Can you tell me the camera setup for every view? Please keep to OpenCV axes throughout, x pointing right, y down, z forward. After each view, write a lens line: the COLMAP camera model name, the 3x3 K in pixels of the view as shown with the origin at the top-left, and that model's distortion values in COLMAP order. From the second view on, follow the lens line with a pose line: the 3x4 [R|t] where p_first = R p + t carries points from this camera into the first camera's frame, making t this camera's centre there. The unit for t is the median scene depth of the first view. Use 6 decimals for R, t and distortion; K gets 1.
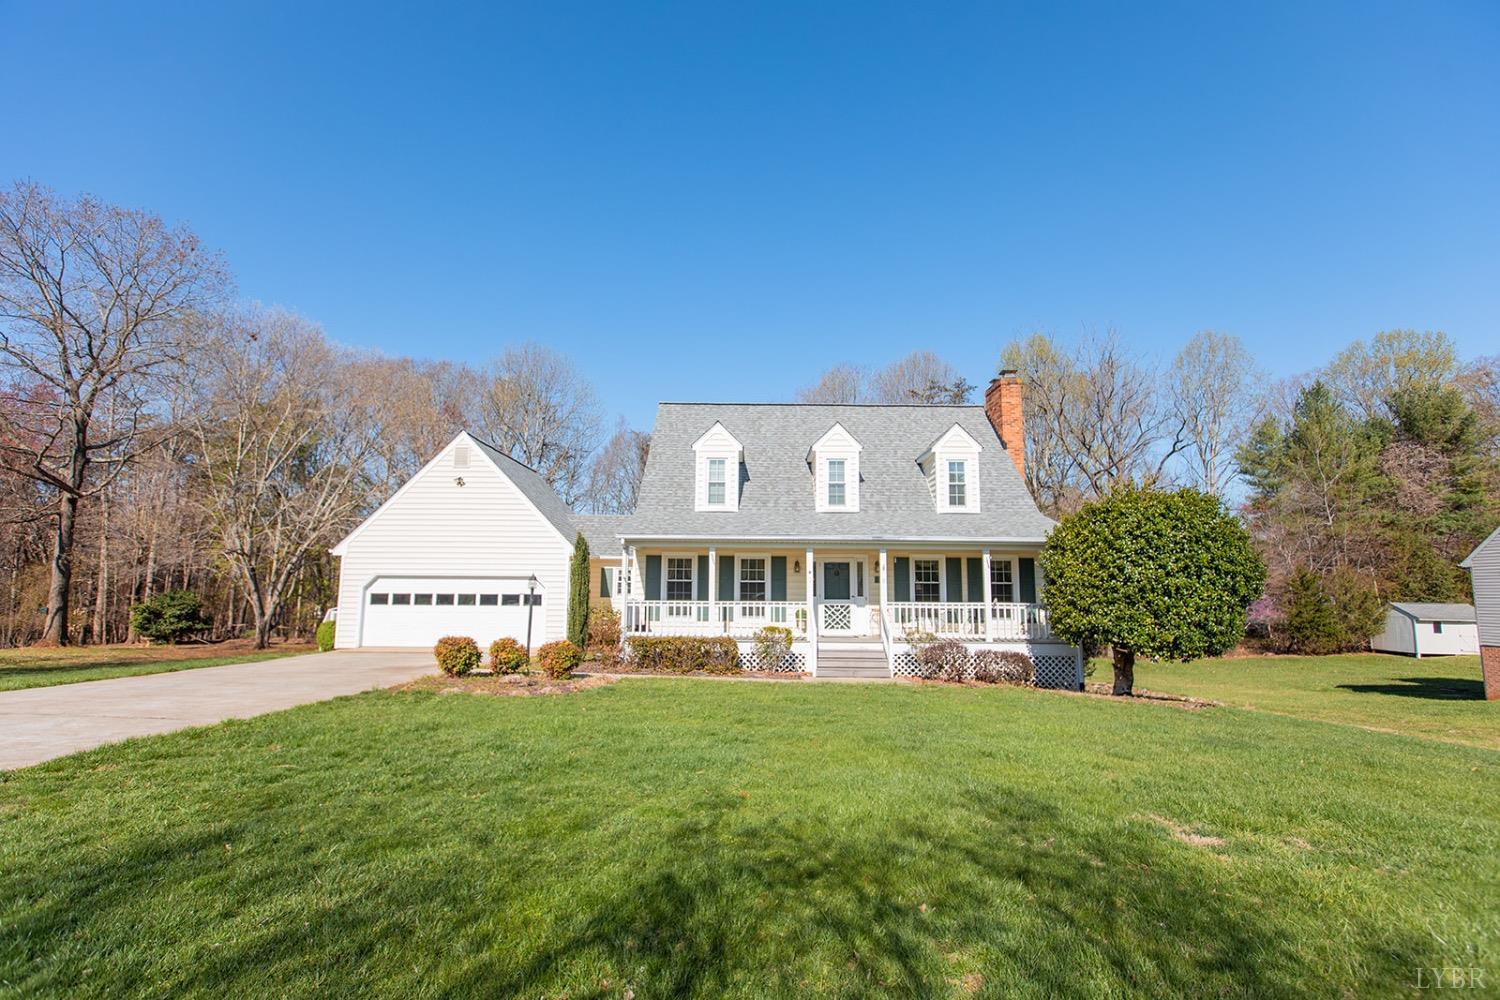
lens RADIAL K [[692.7, 0, 749.5], [0, 692.7, 499.3], [0, 0, 1]] dist [-0.001464, -0.001221]
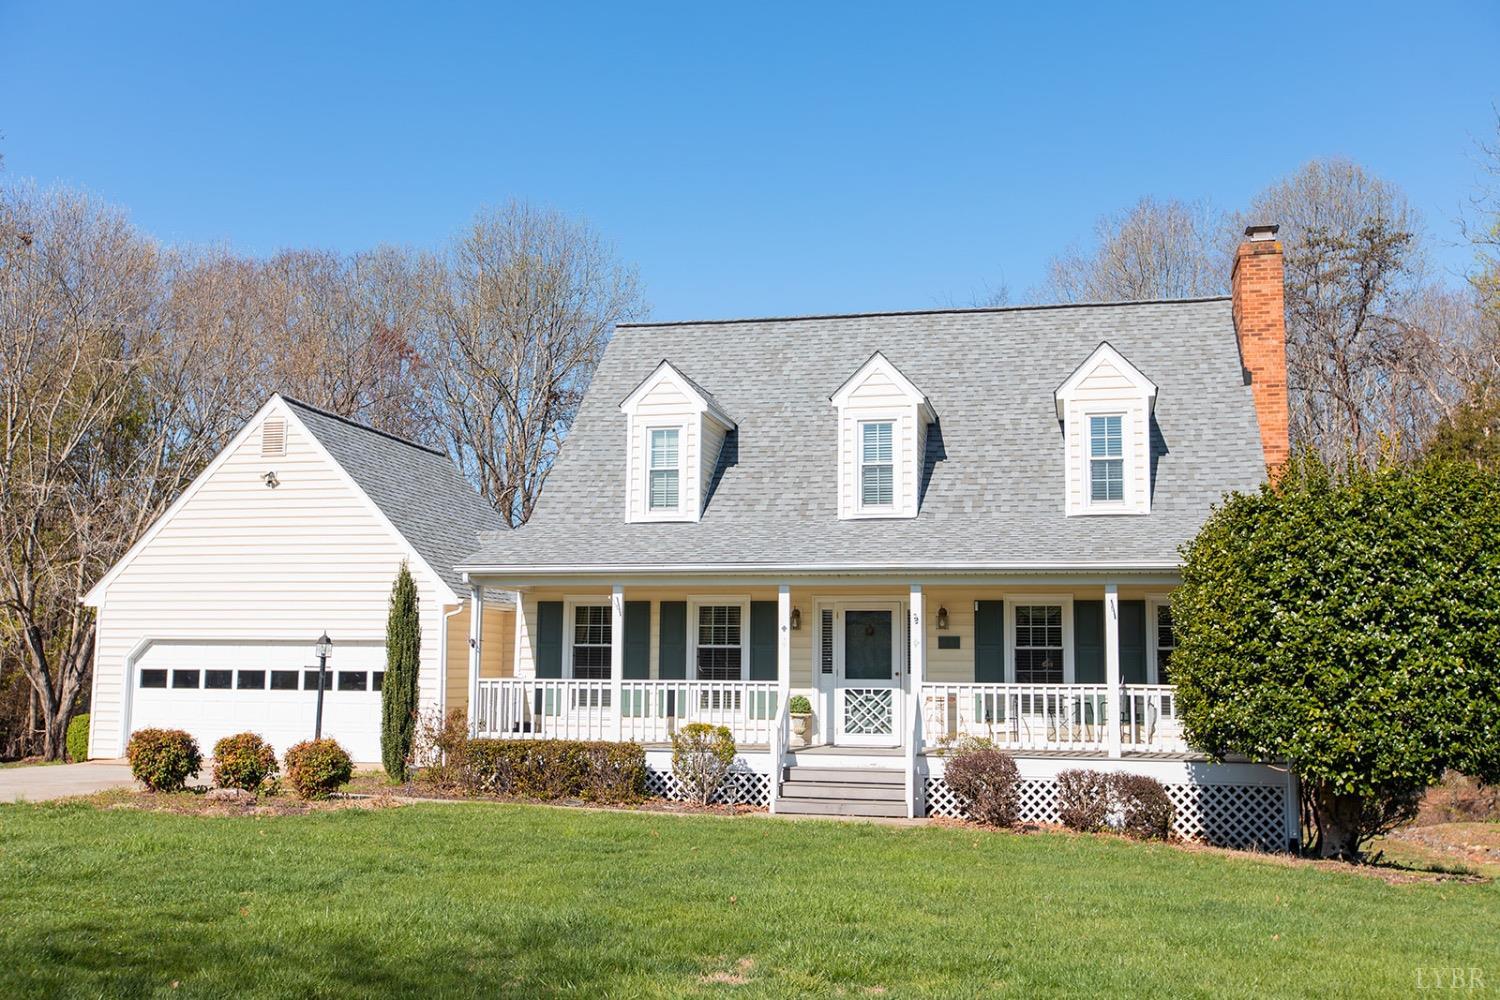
lens RADIAL K [[1450.3, 0, 751.3], [0, 1450.3, 502.5], [0, 0, 1]] dist [-0.004422, 0.000000]
pose [[0.974798, -0.024980, -0.221687, 0.292276], [0.027163, 0.999608, 0.006803, -0.004333], [0.221430, -0.012653, 0.975094, -0.131455]]
